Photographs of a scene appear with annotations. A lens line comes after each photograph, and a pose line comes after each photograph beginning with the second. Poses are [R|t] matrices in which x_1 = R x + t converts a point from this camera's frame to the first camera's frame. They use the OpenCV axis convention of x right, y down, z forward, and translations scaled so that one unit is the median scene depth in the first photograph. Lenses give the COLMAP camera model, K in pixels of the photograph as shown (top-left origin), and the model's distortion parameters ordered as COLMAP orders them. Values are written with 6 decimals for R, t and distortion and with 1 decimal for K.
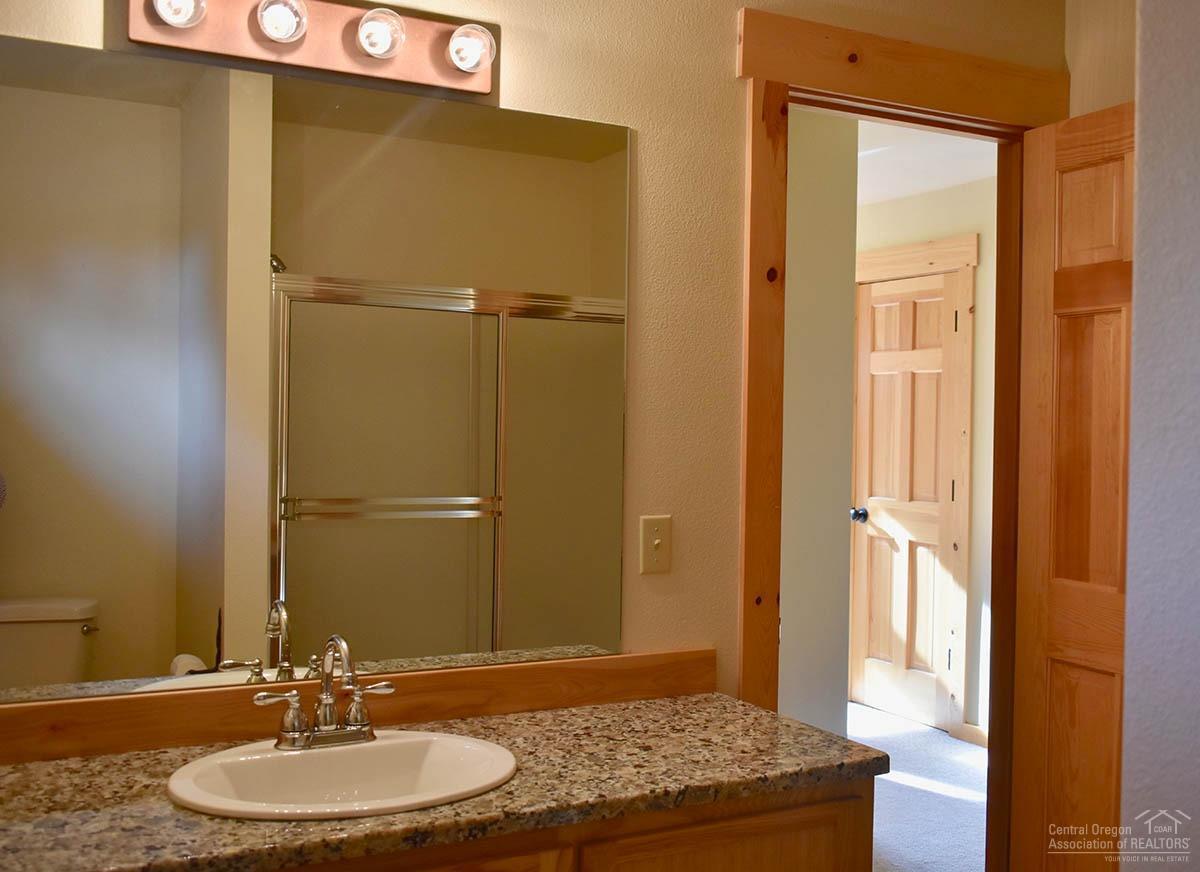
lens RADIAL K [[1352.9, 0, 600.0], [0, 1352.9, 436.0], [0, 0, 1]] dist [-0.015919, -0.012915]
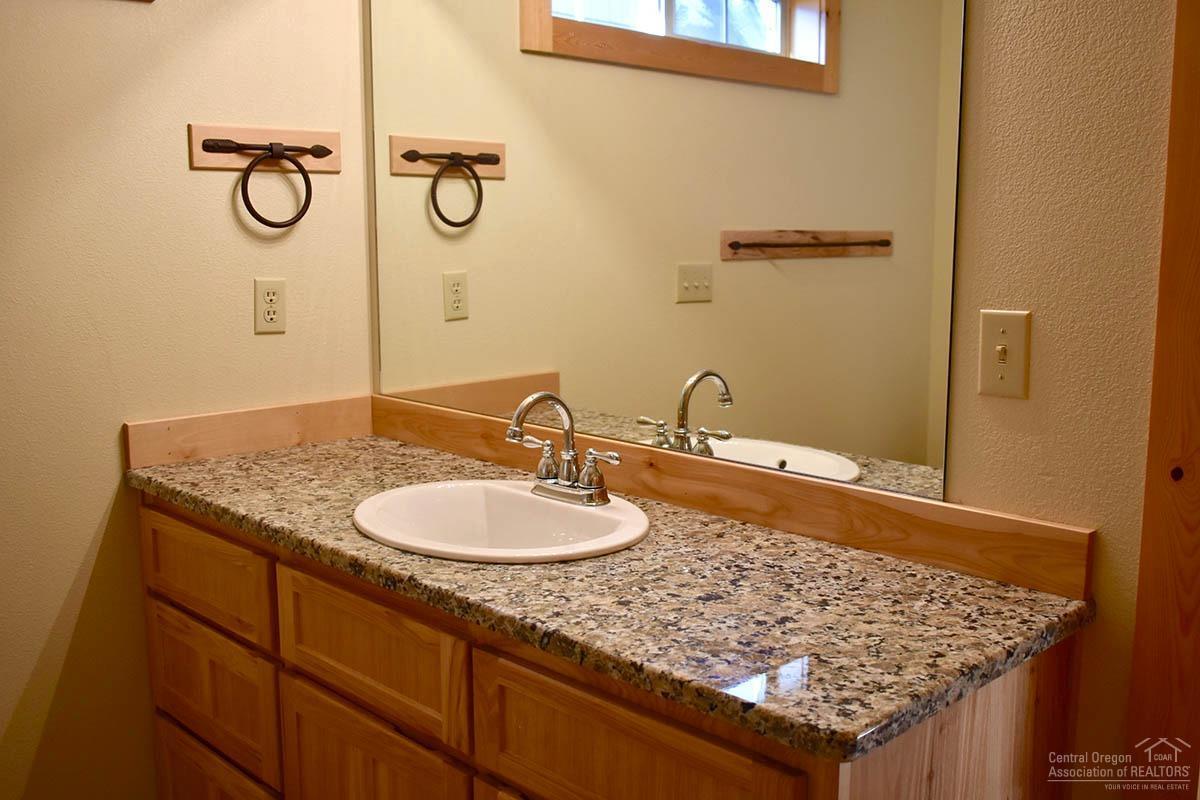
lens RADIAL K [[1157.7, 0, 600.0], [0, 1157.7, 400.0], [0, 0, 1]] dist [-0.014651, -0.033083]
pose [[0.241002, 0.128054, -0.962040, 0.689024], [-0.005544, 0.991423, 0.130577, 0.037925], [0.970509, -0.026135, 0.239645, 0.853540]]
